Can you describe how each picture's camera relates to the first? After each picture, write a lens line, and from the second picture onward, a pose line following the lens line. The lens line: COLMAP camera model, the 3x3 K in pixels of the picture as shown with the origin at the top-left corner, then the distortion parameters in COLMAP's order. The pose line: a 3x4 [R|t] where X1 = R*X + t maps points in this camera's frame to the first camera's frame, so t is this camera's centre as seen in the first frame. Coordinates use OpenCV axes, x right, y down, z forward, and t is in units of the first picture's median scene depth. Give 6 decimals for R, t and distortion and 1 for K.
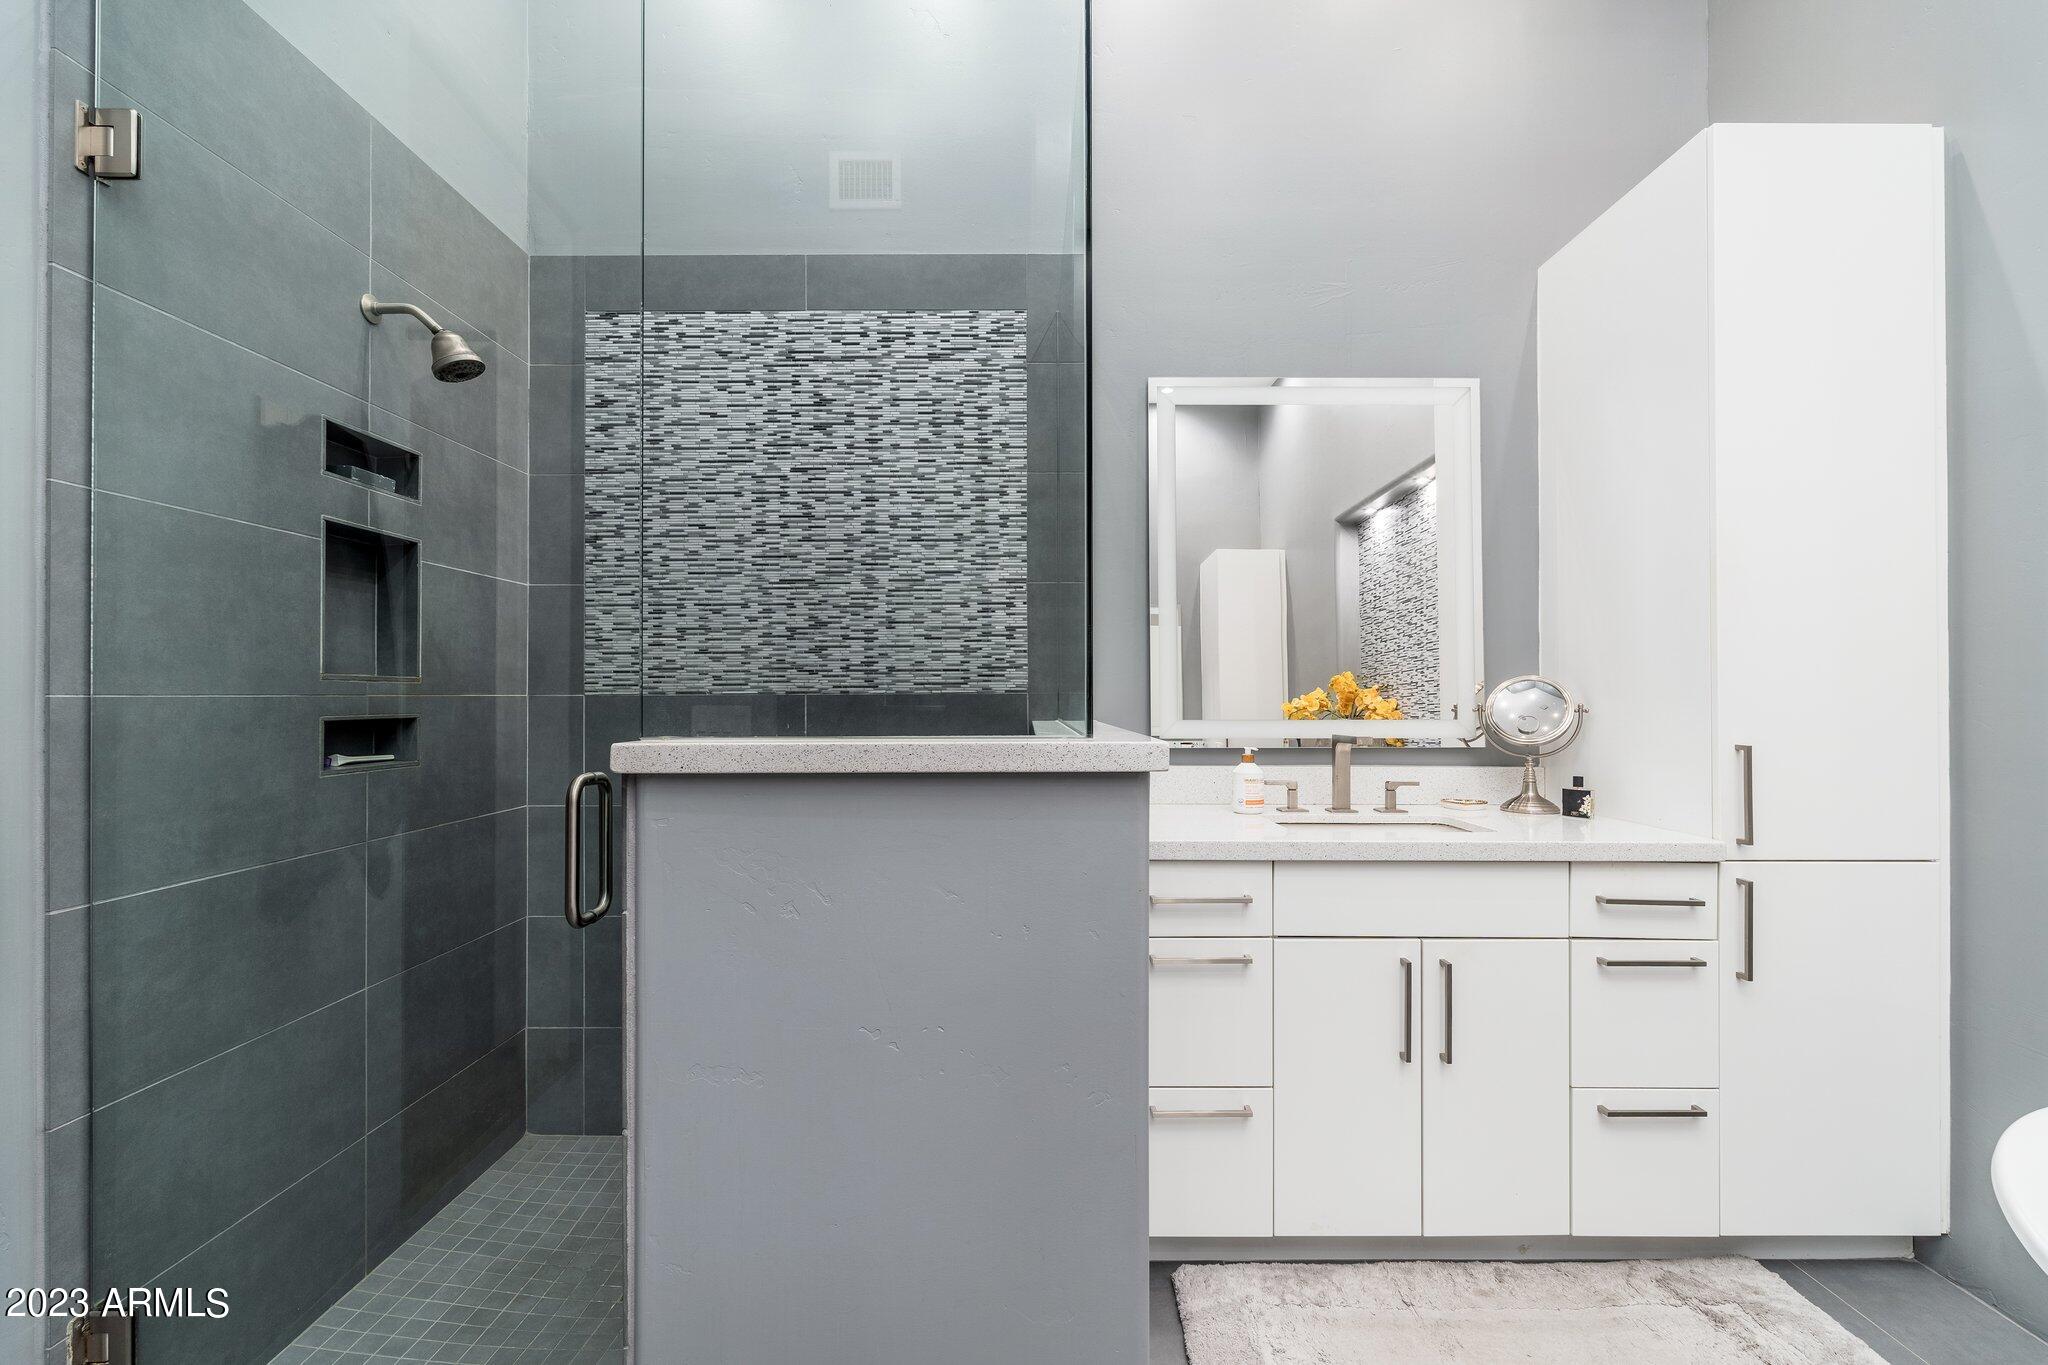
lens RADIAL K [[906.8, 0, 1026.1], [0, 906.8, 688.7], [0, 0, 1]] dist [-0.002071, -0.000047]
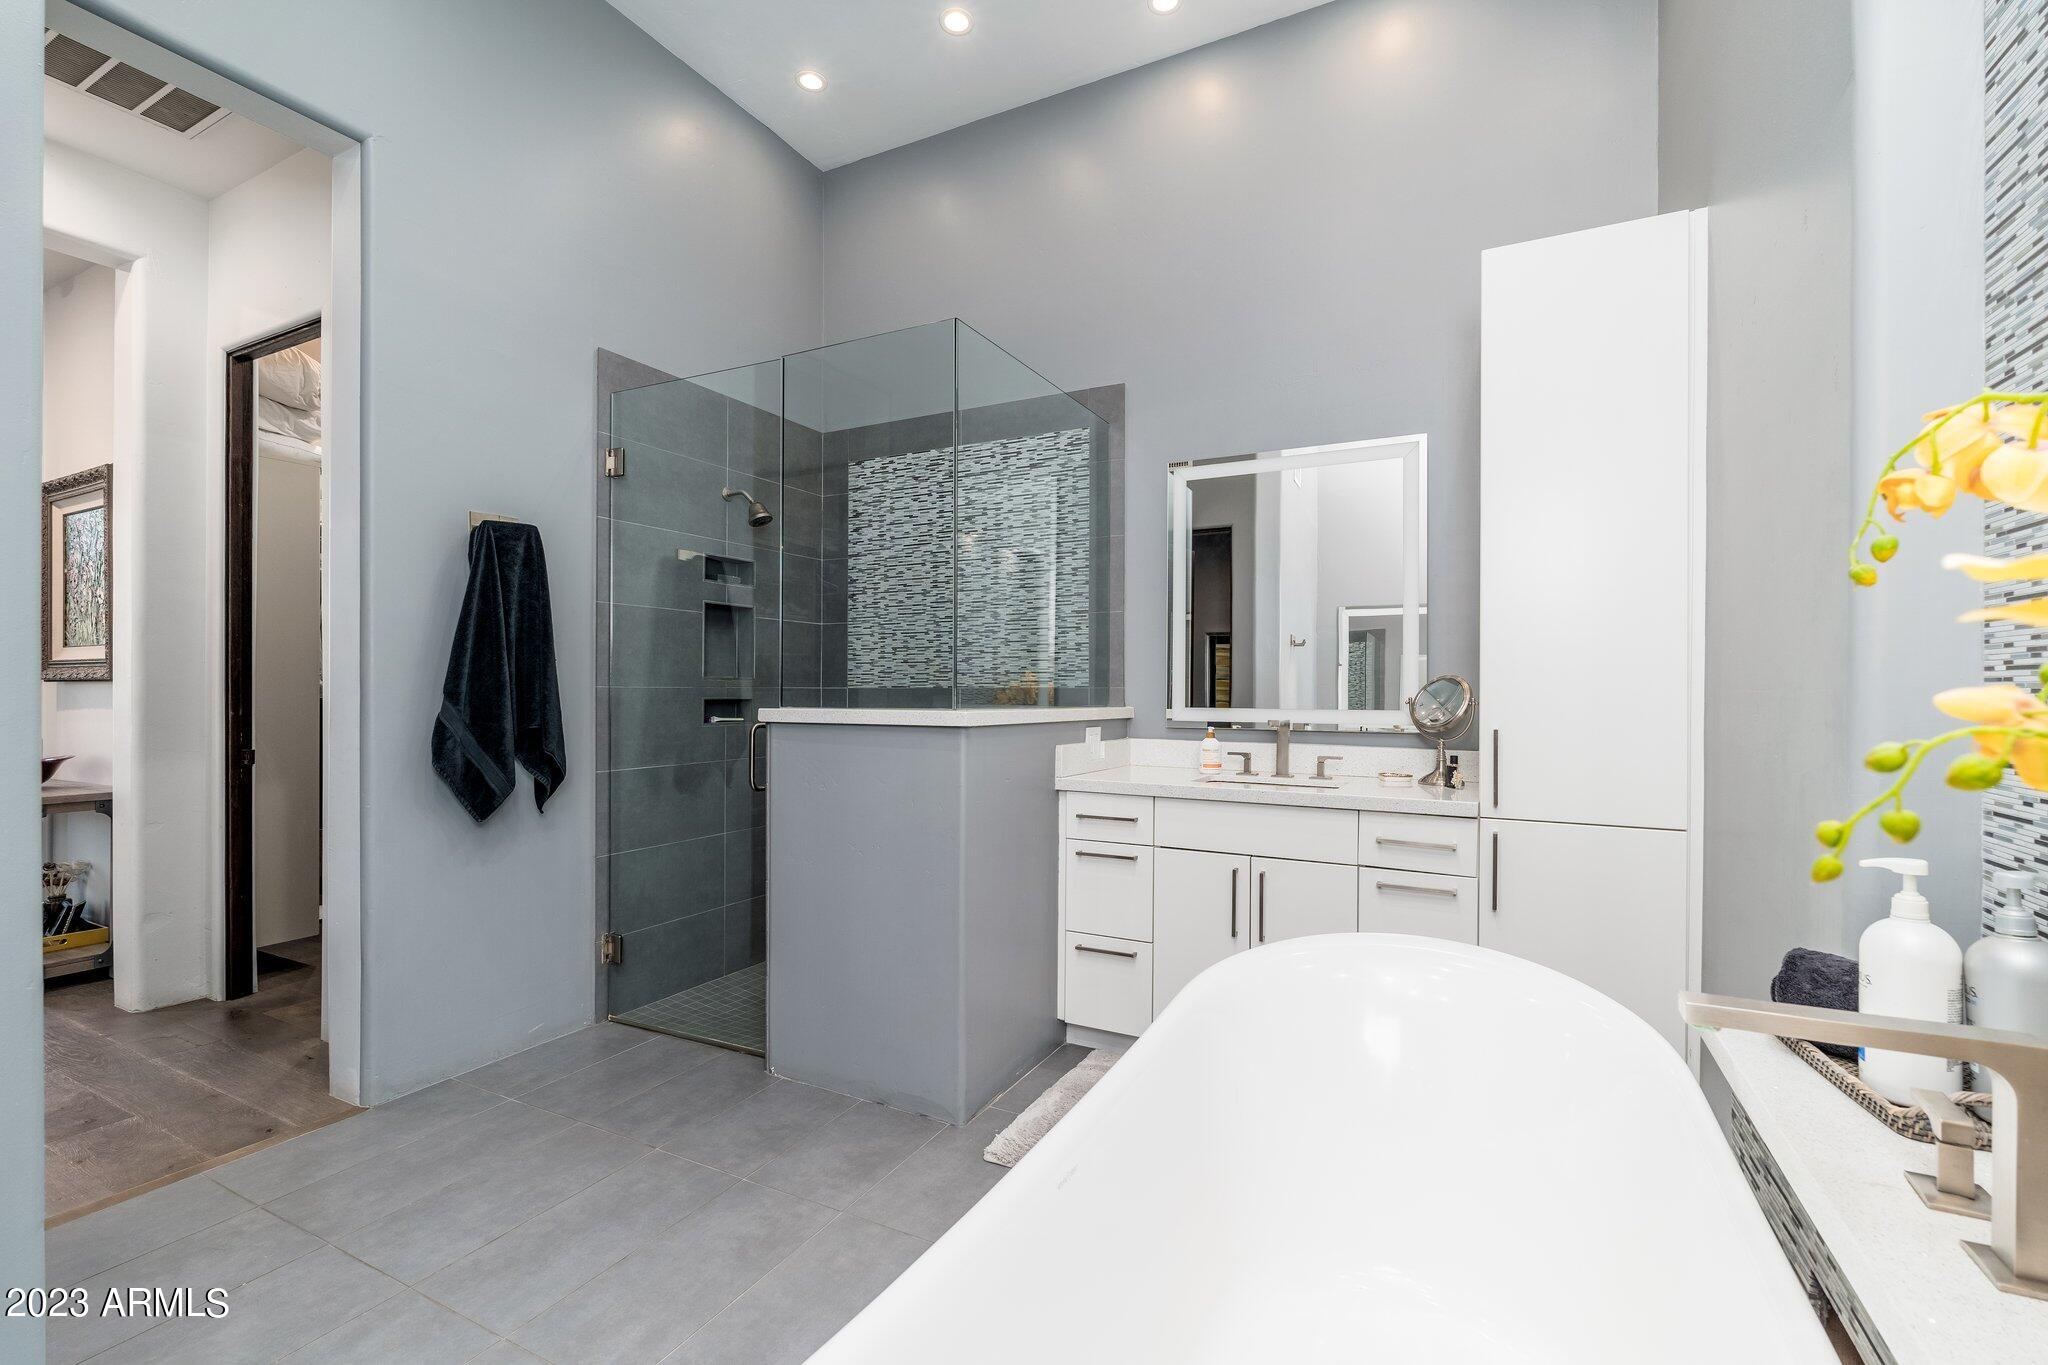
lens RADIAL K [[908.7, 0, 1022.1], [0, 908.7, 694.1], [0, 0, 1]] dist [-0.015897, -0.000228]
pose [[0.886007, 0.008198, -0.463600, 0.598056], [-0.003381, 0.999931, 0.011221, -0.001641], [0.463660, -0.008374, 0.885974, -0.361303]]
